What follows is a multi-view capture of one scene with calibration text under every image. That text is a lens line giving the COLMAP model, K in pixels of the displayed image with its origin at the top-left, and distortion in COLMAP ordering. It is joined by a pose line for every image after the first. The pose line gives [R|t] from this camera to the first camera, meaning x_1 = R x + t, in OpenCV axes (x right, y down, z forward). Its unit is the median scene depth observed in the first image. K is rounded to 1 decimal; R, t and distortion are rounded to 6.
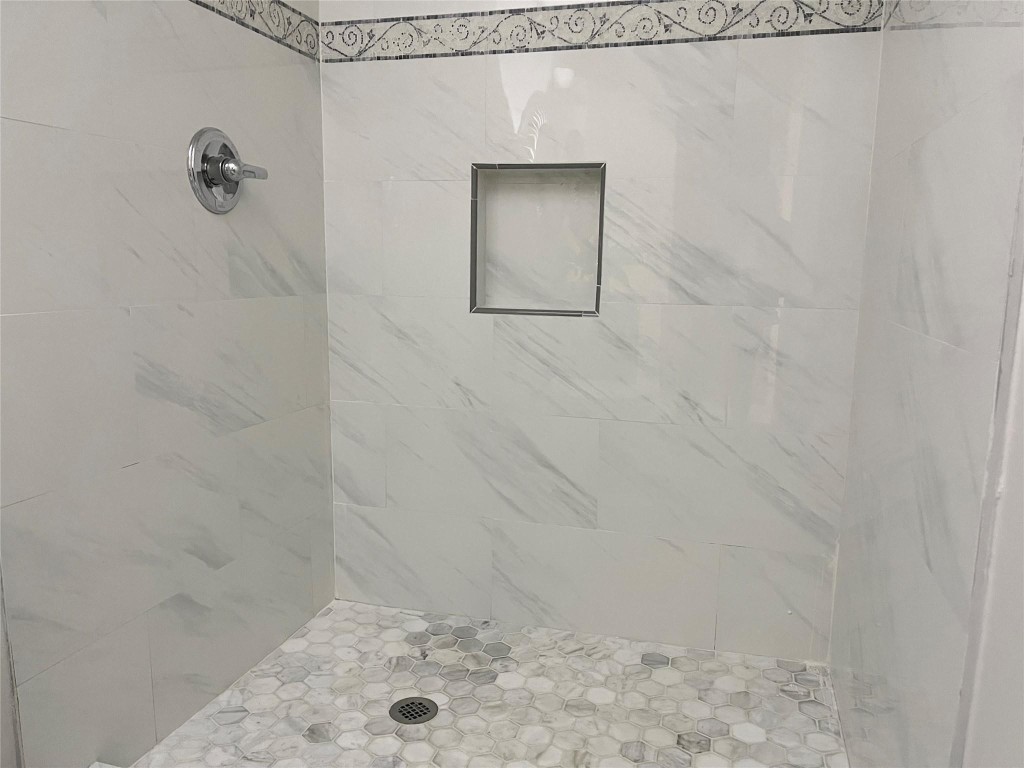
lens RADIAL K [[793.9, 0, 512.0], [0, 793.9, 384.0], [0, 0, 1]] dist [0.086256, -0.098266]
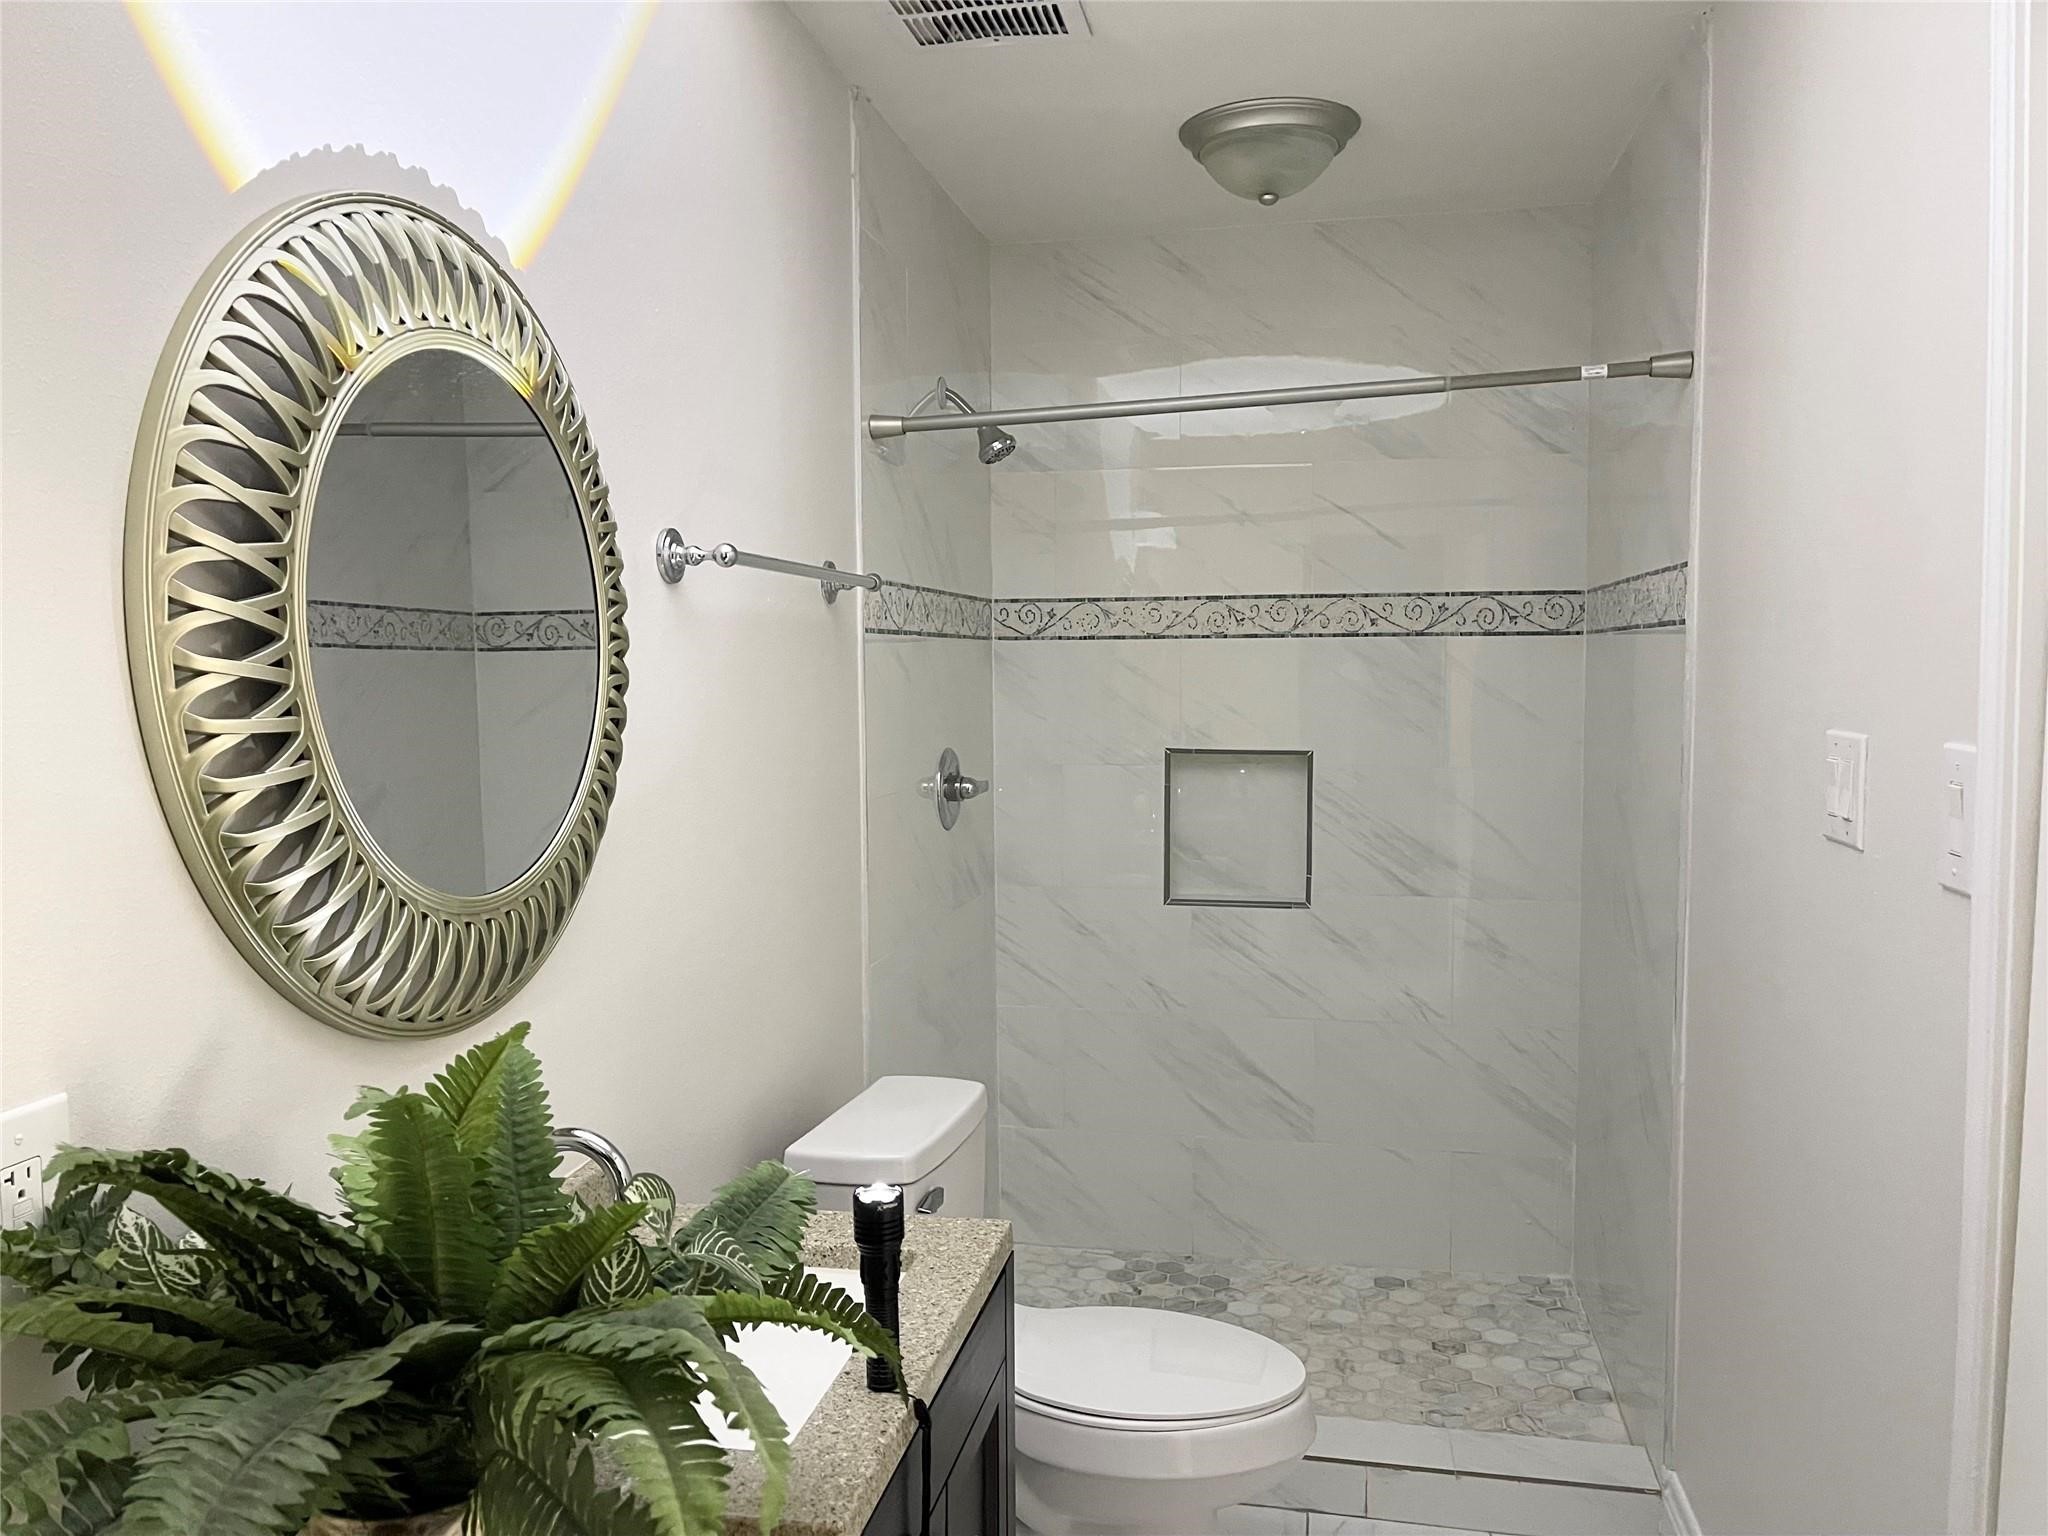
lens RADIAL K [[1562.9, 0, 1022.1], [0, 1562.9, 781.1], [0, 0, 1]] dist [0.071606, -0.094767]
pose [[0.997075, -0.028653, 0.070860, -0.356351], [0.034012, 0.996557, -0.075607, -0.107392], [-0.068450, 0.077796, 0.994617, -0.820563]]
